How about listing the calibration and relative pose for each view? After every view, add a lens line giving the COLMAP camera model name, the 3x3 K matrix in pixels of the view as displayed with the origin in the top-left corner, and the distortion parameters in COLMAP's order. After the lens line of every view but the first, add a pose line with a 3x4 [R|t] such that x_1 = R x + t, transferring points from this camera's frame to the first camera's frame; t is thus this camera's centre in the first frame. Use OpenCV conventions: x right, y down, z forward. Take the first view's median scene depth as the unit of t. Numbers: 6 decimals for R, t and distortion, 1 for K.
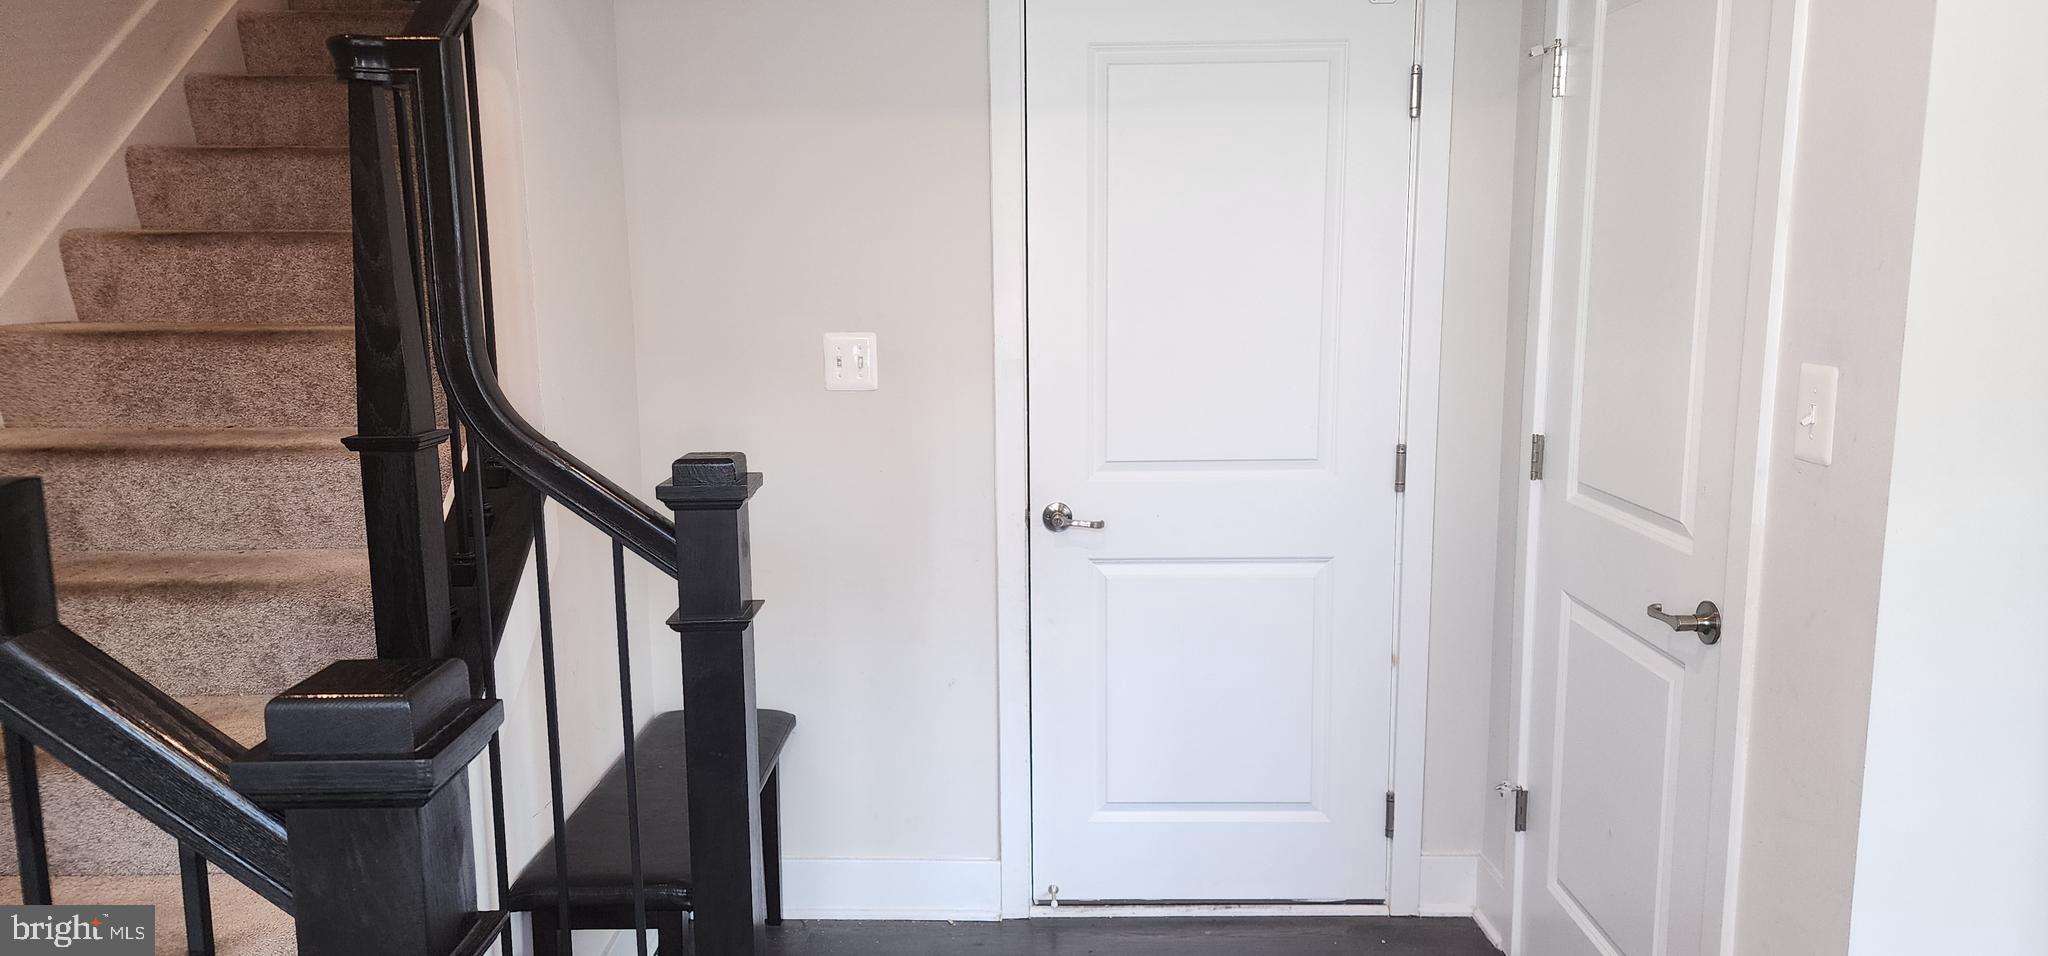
lens RADIAL K [[1354.8, 0, 1027.1], [0, 1354.8, 486.5], [0, 0, 1]] dist [0.043804, -0.042210]
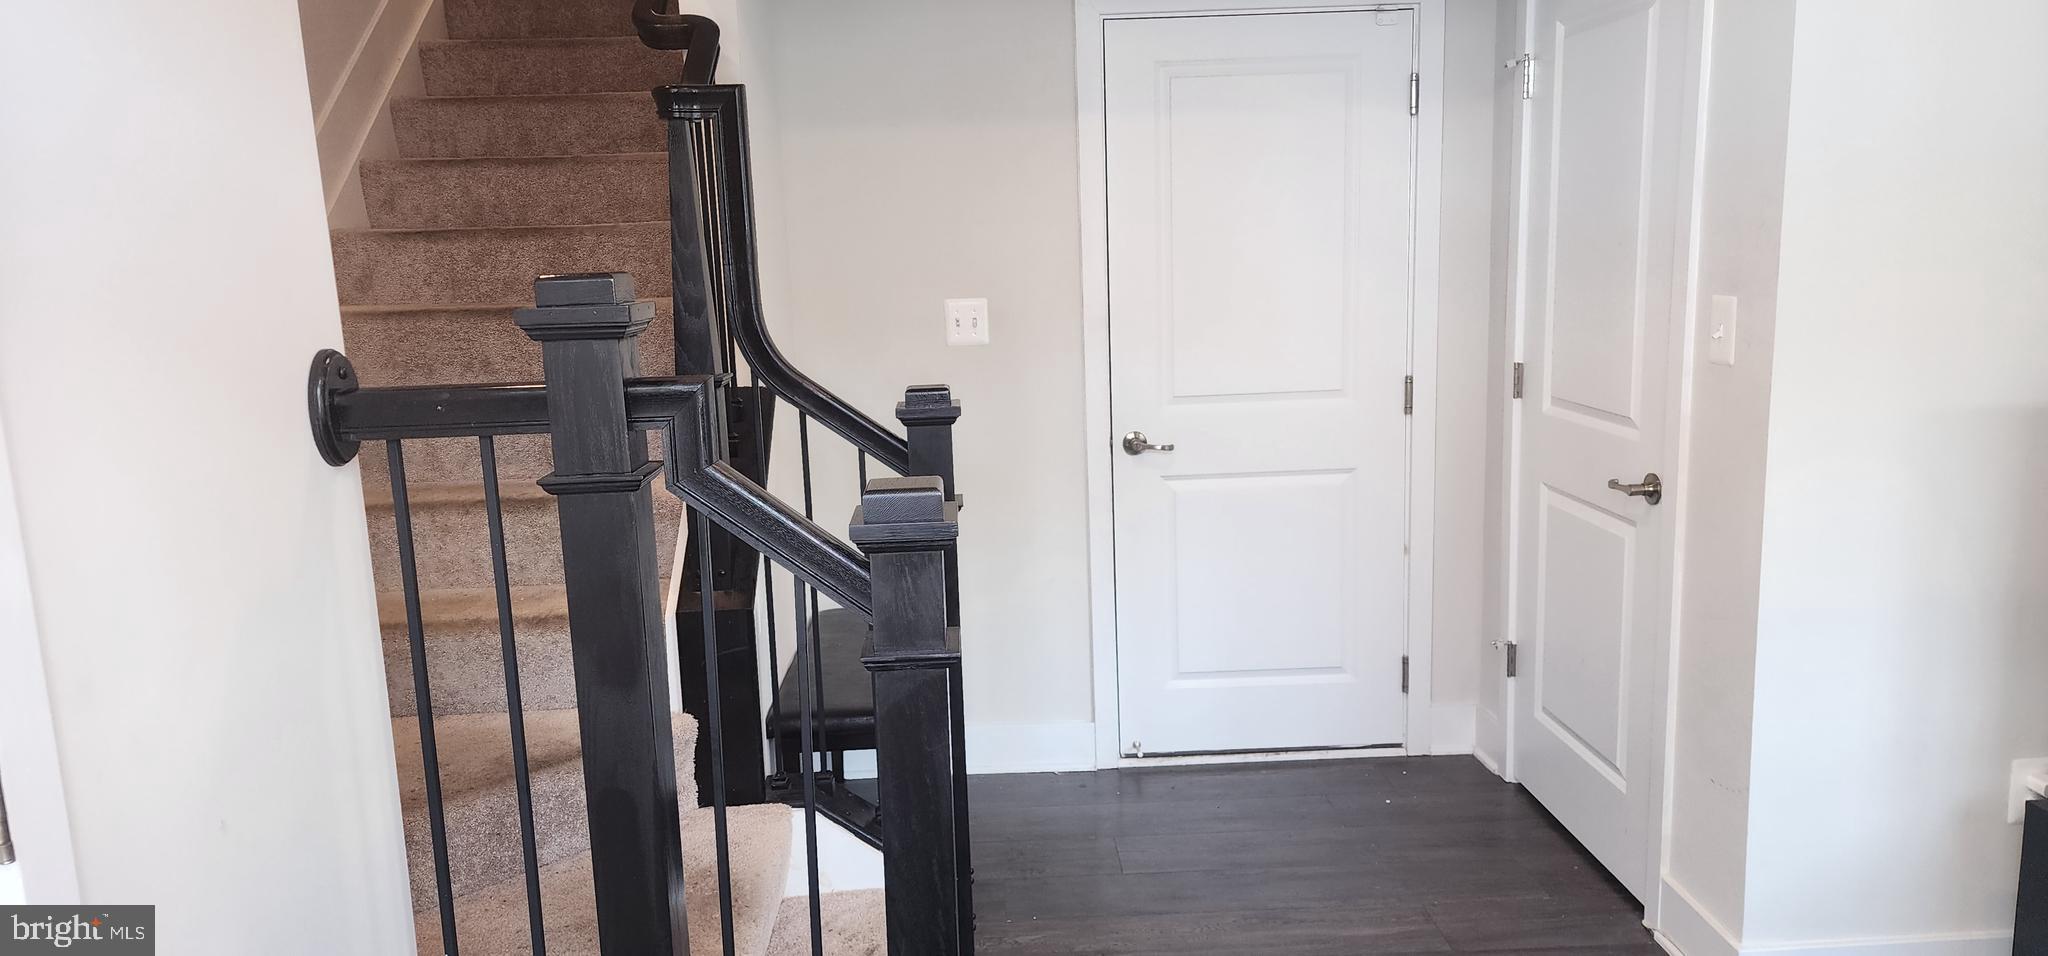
lens RADIAL K [[1354.8, 0, 1026.5], [0, 1354.8, 476.4], [0, 0, 1]] dist [0.043804, -0.042210]
pose [[0.999007, -0.030583, 0.032387, -0.124800], [0.030228, 0.999478, 0.011373, 0.038382], [-0.032718, -0.010383, 0.999411, -0.251297]]
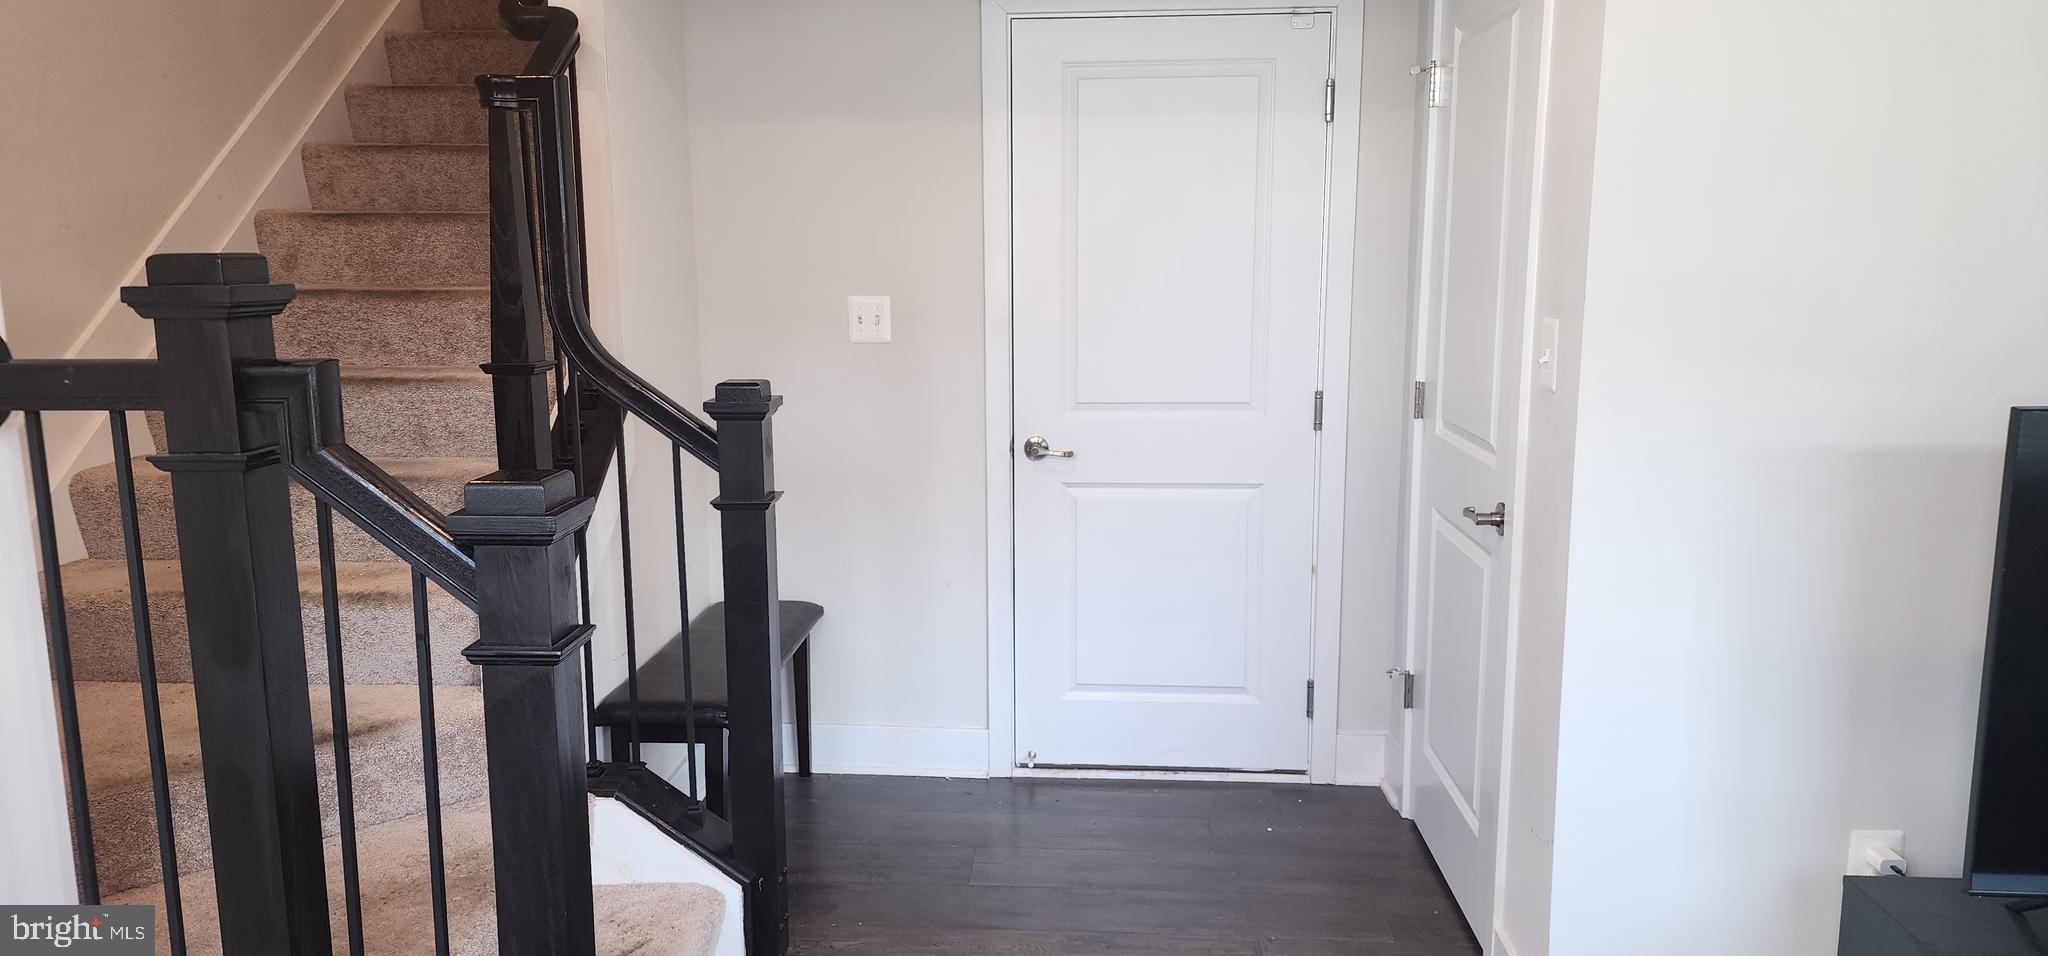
lens RADIAL K [[1354.8, 0, 1024.6], [0, 1354.8, 465.5], [0, 0, 1]] dist [0.043804, -0.042210]
pose [[0.998211, 0.013405, -0.058261, 0.088021], [-0.013271, 0.999908, 0.002681, 0.037508], [0.058291, -0.001903, 0.998298, -0.233176]]
